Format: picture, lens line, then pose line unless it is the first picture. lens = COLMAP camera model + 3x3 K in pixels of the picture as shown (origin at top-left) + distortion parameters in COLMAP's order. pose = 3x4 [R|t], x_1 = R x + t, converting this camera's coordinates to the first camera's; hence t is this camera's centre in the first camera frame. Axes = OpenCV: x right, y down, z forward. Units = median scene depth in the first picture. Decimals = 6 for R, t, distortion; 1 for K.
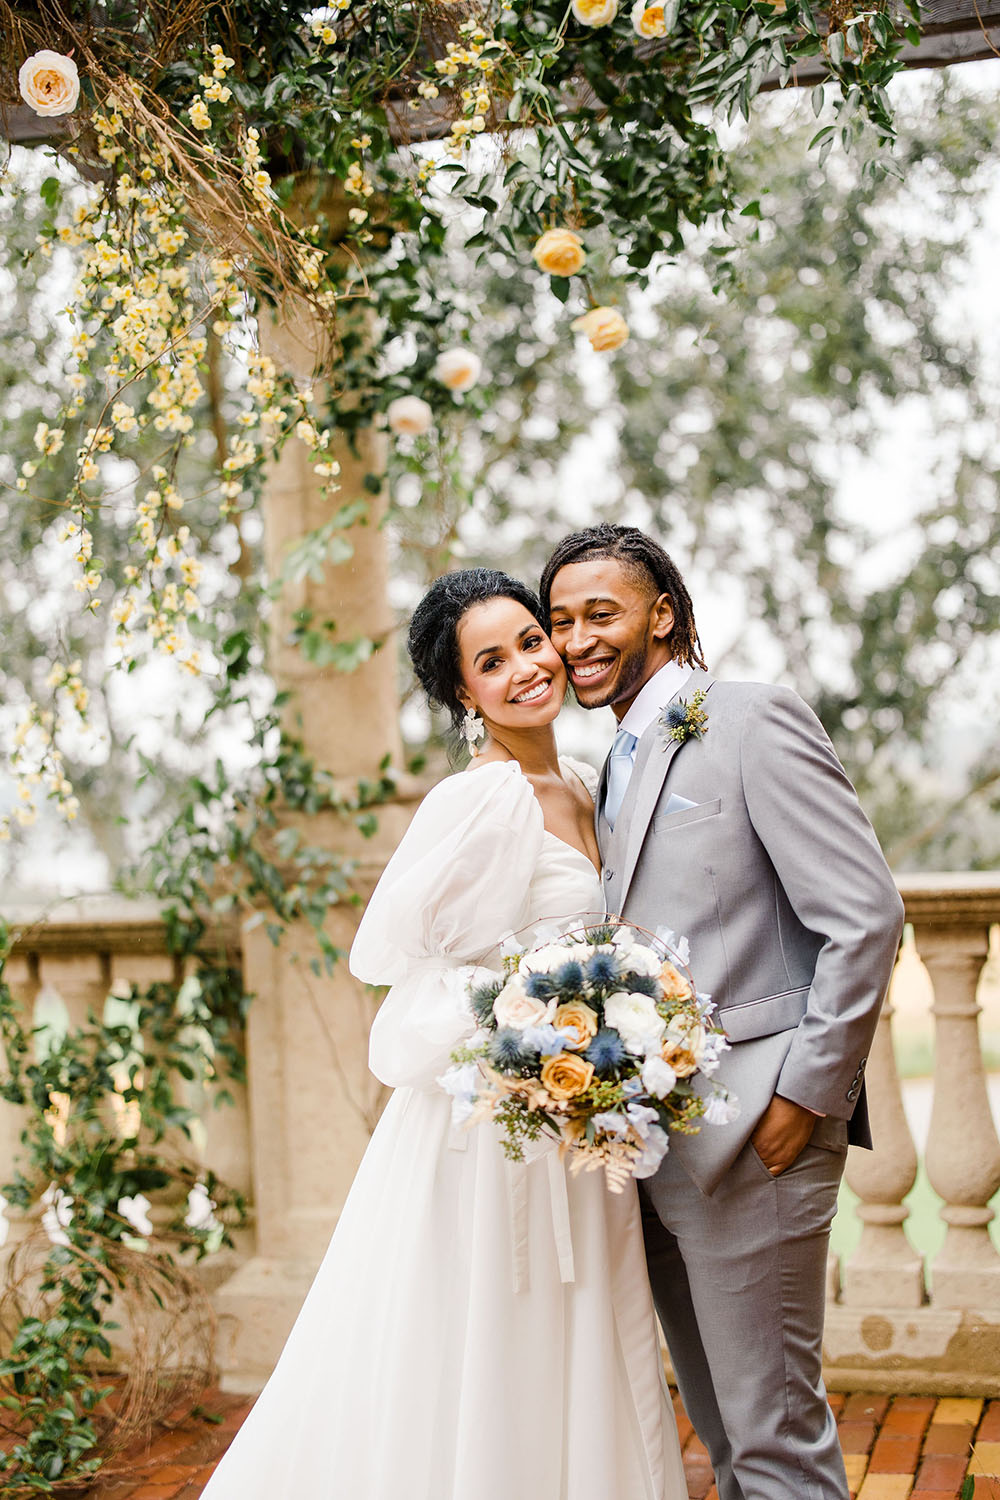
lens RADIAL K [[2171.2, 0, 500.3], [0, 2171.2, 754.7], [0, 0, 1]] dist [0.115638, 0.000000]
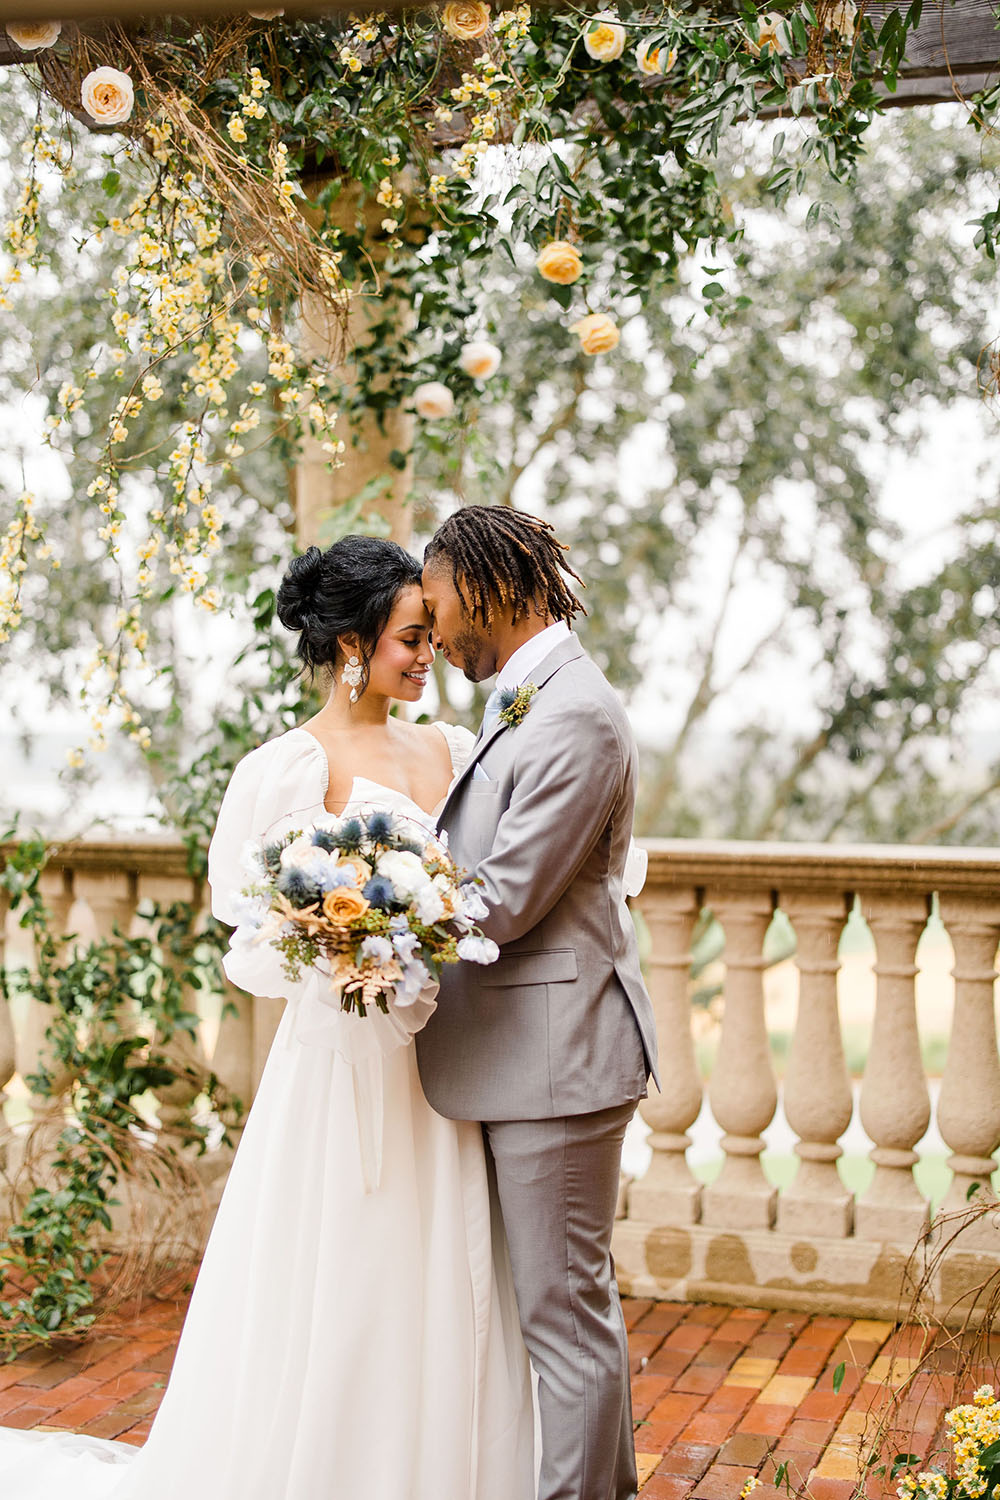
lens RADIAL K [[2171.2, 0, 498.0], [0, 2171.2, 746.2], [0, 0, 1]] dist [0.115638, 0.000000]
pose [[0.997401, 0.059908, -0.040018, 0.046423], [-0.059616, 0.998186, 0.008451, 0.007462], [0.040452, -0.006044, 0.999163, -0.097371]]
